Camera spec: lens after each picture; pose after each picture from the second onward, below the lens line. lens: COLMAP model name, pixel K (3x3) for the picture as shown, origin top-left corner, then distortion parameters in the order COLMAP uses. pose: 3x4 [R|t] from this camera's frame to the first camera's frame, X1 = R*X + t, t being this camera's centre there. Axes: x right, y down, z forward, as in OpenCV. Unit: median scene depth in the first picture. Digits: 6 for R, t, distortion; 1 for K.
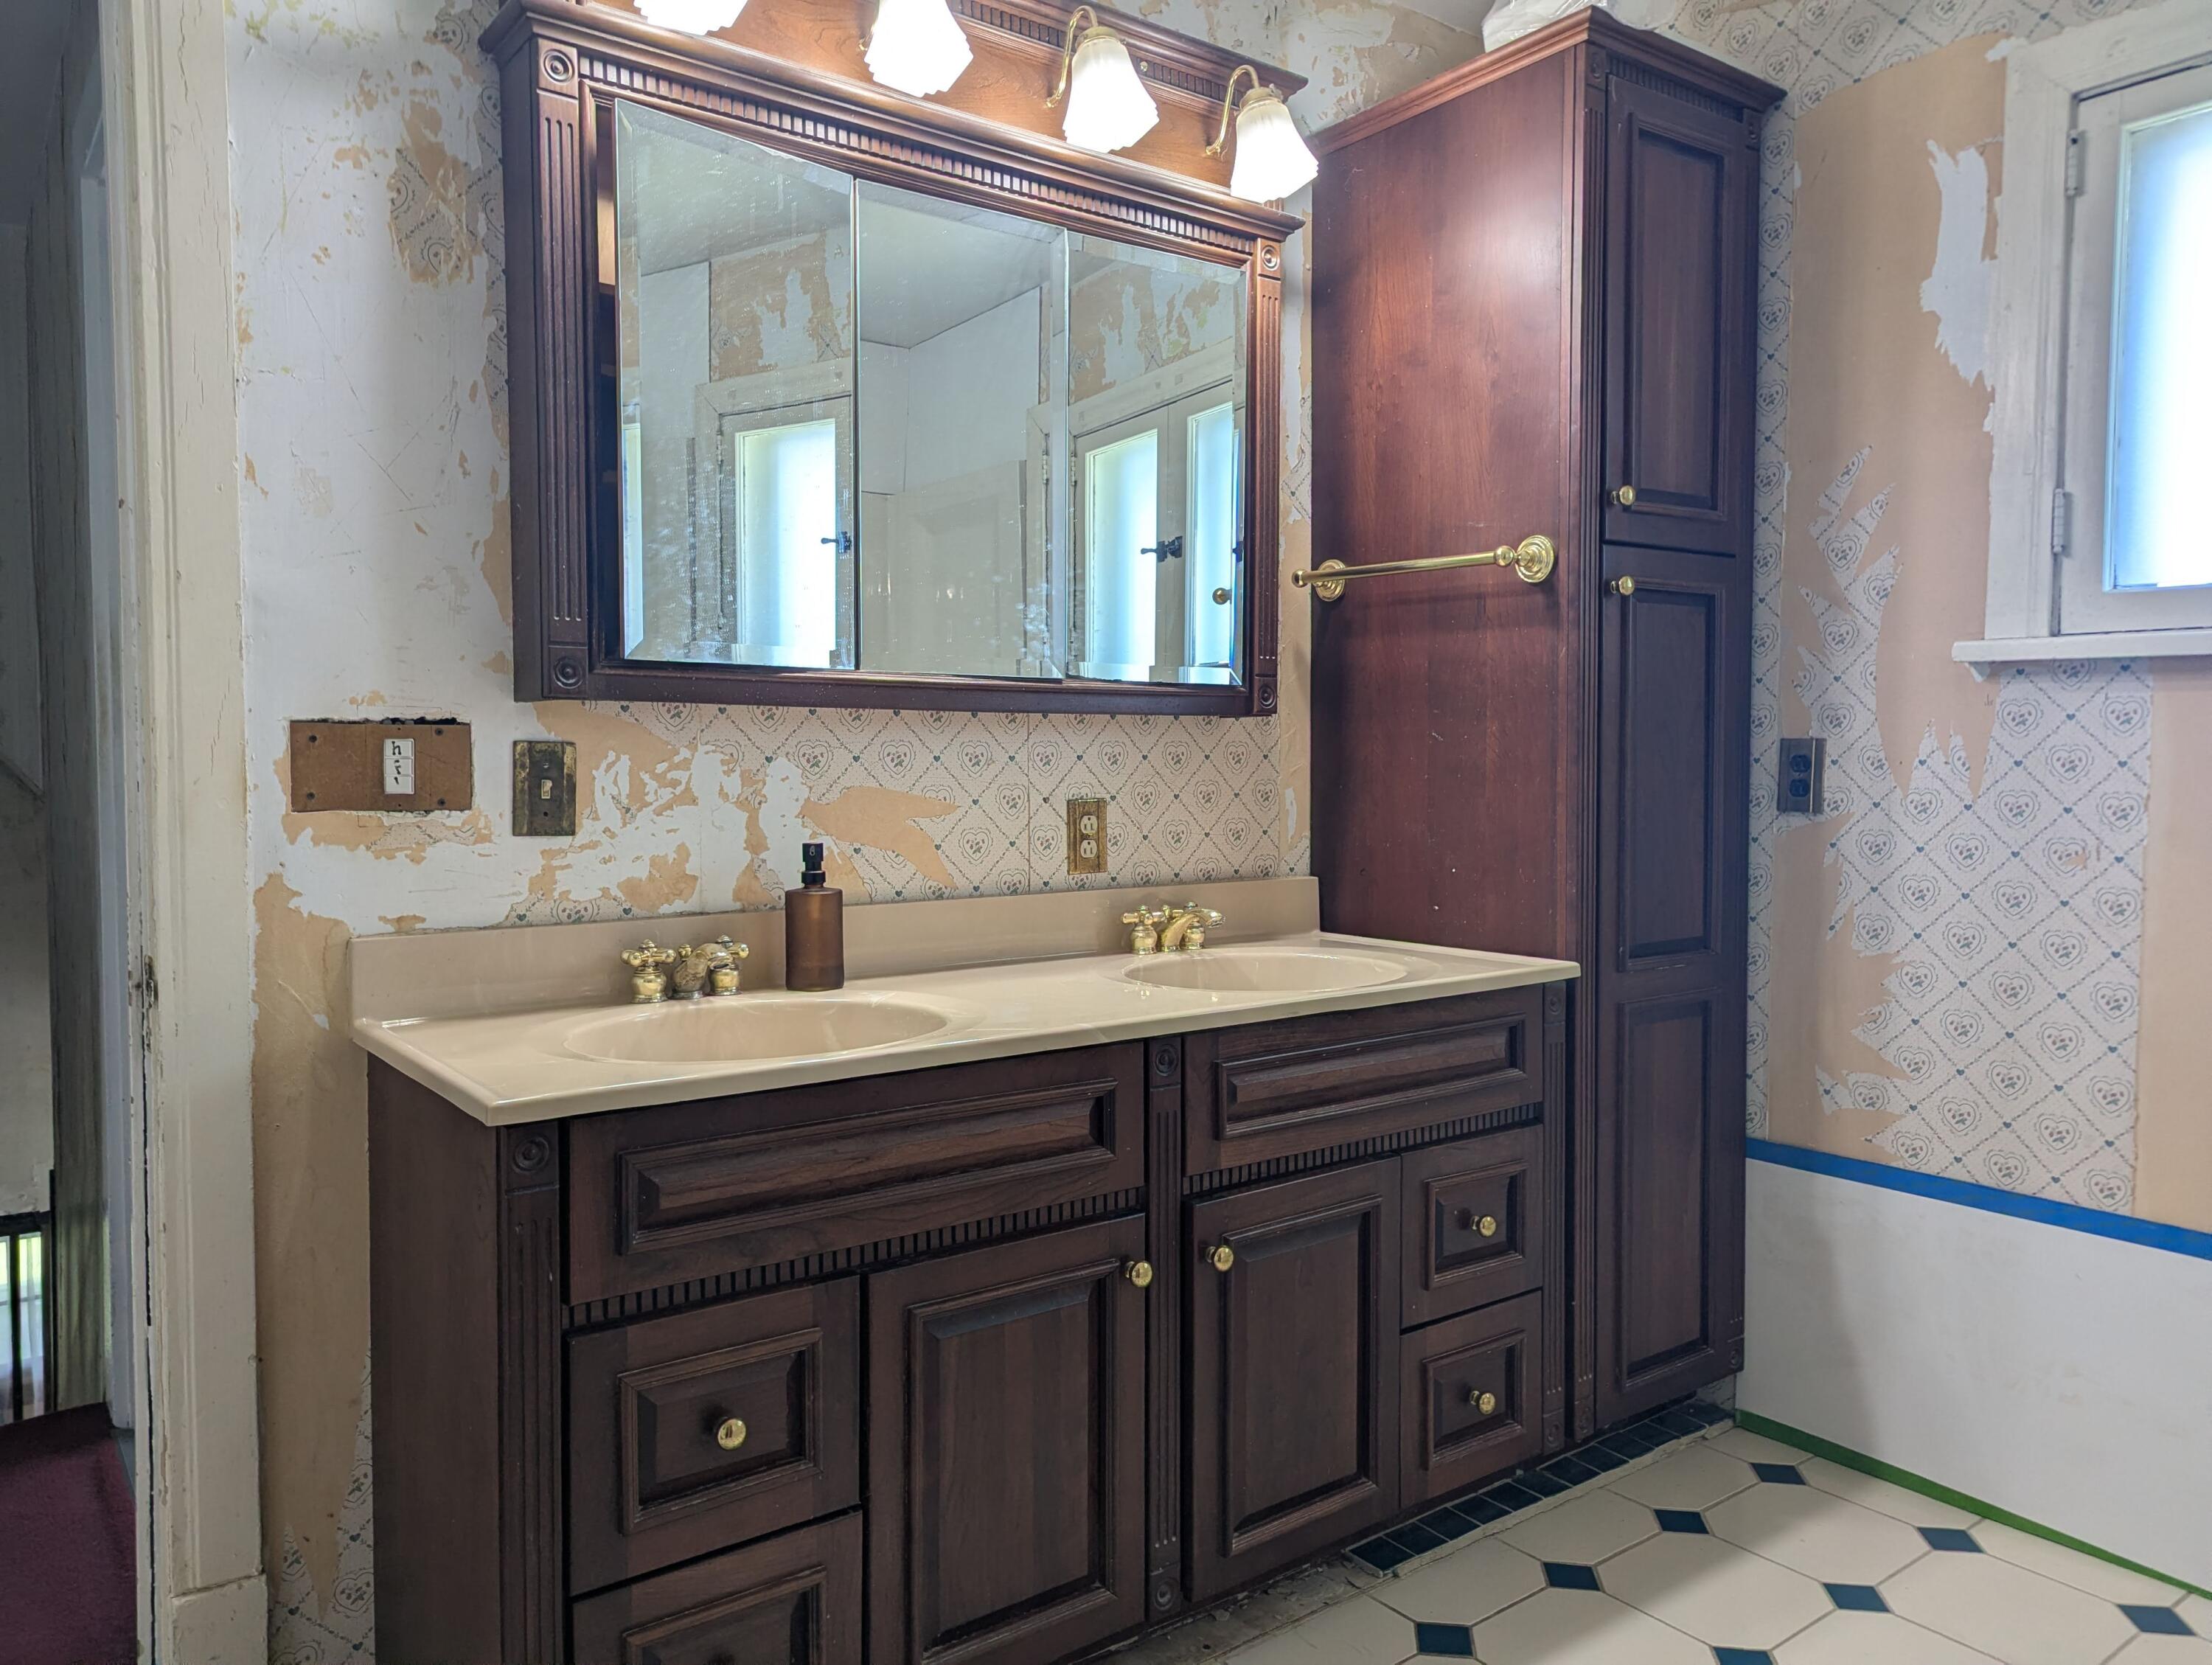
lens RADIAL K [[1566.3, 0, 1101.5], [0, 1566.3, 818.3], [0, 0, 1]] dist [0.064291, -0.060367]
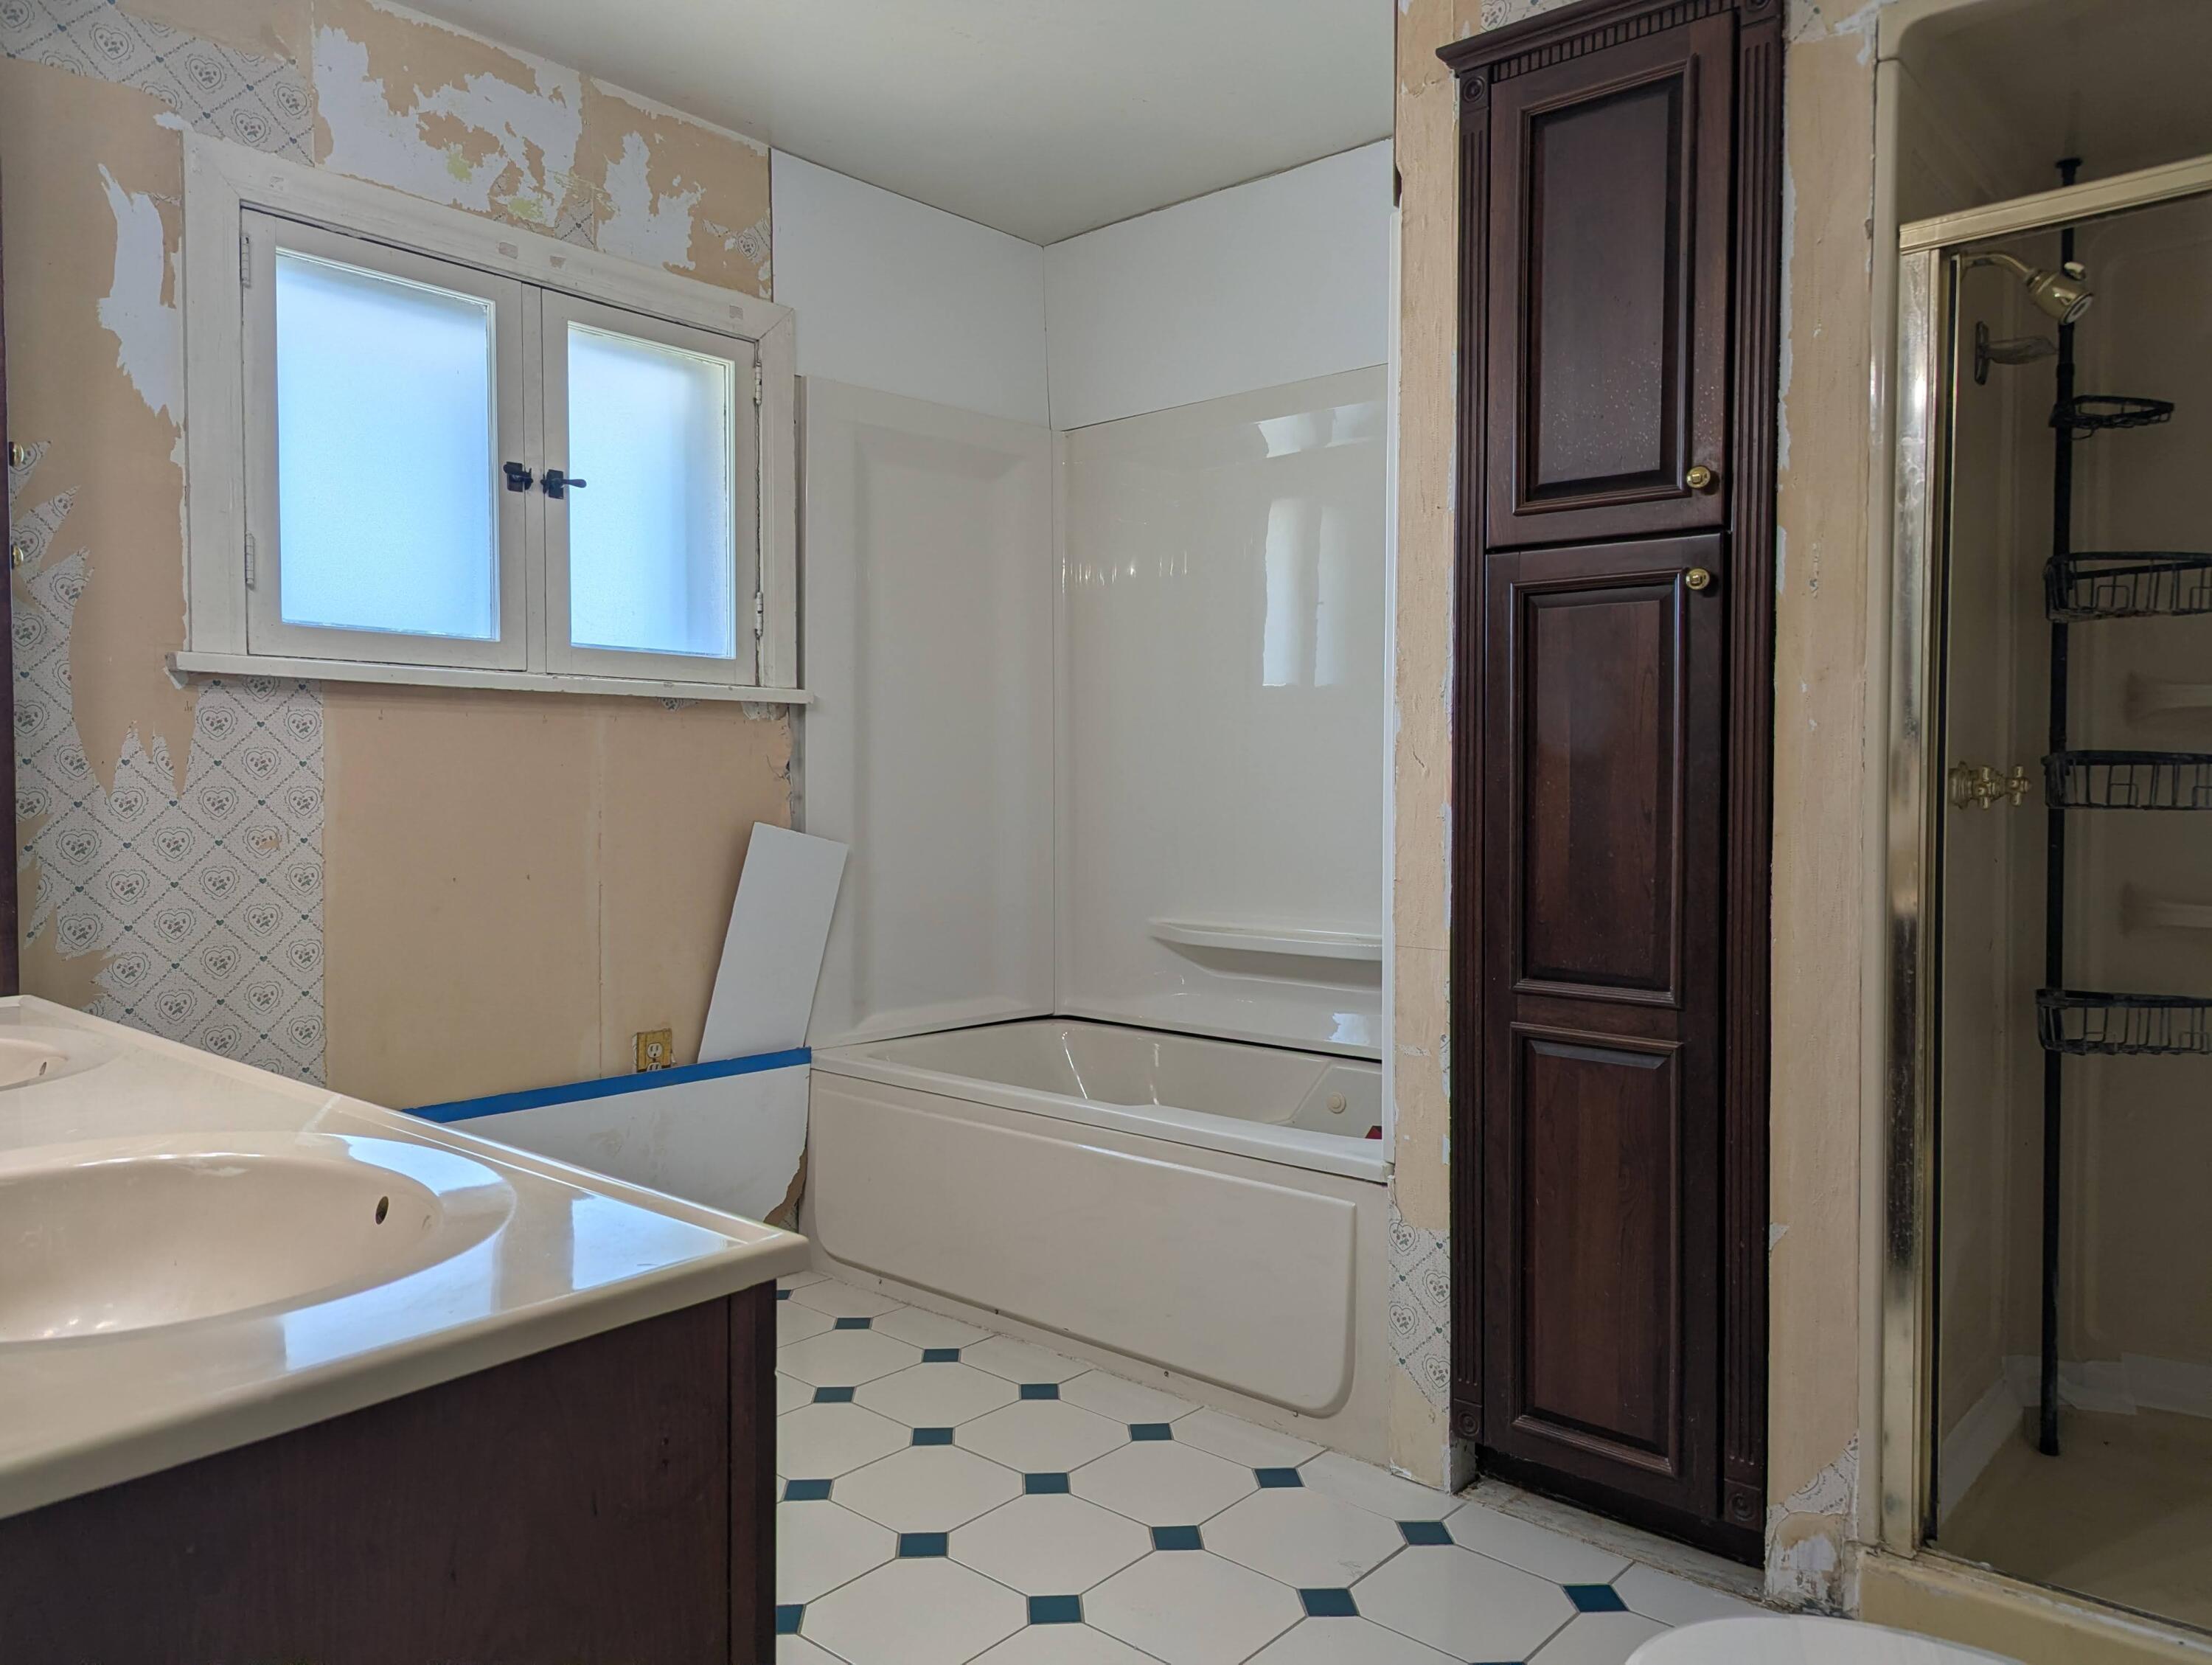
lens RADIAL K [[1566.3, 0, 1101.5], [0, 1566.3, 818.3], [0, 0, 1]] dist [0.064291, -0.060367]
pose [[-0.208477, -0.030773, 0.977543, -0.658172], [0.037233, 0.998531, 0.039374, -0.015947], [-0.977318, 0.044605, -0.207025, 0.604923]]
